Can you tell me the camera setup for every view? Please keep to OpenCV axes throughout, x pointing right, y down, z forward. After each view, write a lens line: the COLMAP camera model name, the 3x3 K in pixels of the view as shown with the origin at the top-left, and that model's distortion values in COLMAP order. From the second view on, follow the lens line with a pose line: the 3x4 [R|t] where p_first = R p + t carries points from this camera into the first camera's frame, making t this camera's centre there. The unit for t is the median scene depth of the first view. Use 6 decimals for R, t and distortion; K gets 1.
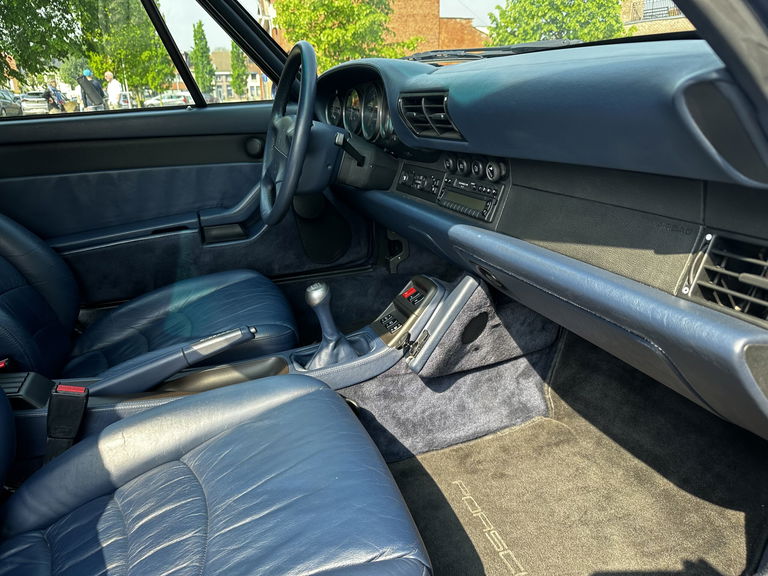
lens RADIAL K [[547.1, 0, 381.7], [0, 547.1, 287.4], [0, 0, 1]] dist [0.027680, -0.041040]
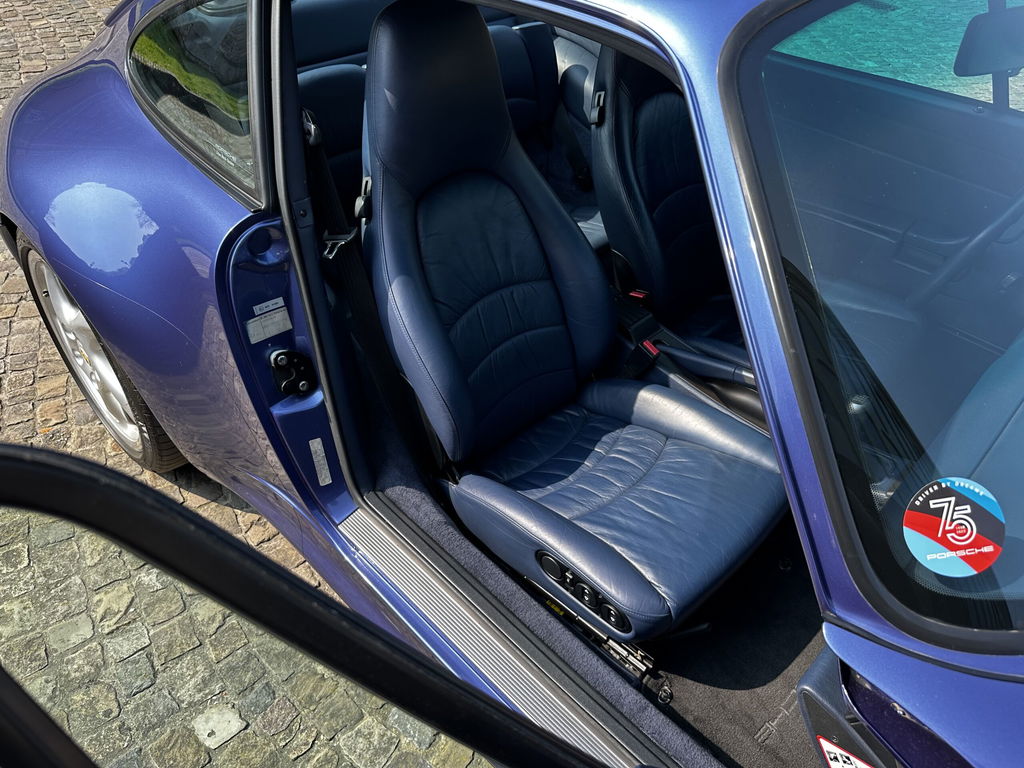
lens RADIAL K [[729.4, 0, 505.3], [0, 729.4, 378.3], [0, 0, 1]] dist [0.027680, -0.041040]
pose [[0.432062, 0.648892, -0.626308, 0.534291], [-0.346735, 0.760618, 0.548849, -0.702194], [0.832525, -0.019974, 0.553627, -0.372208]]
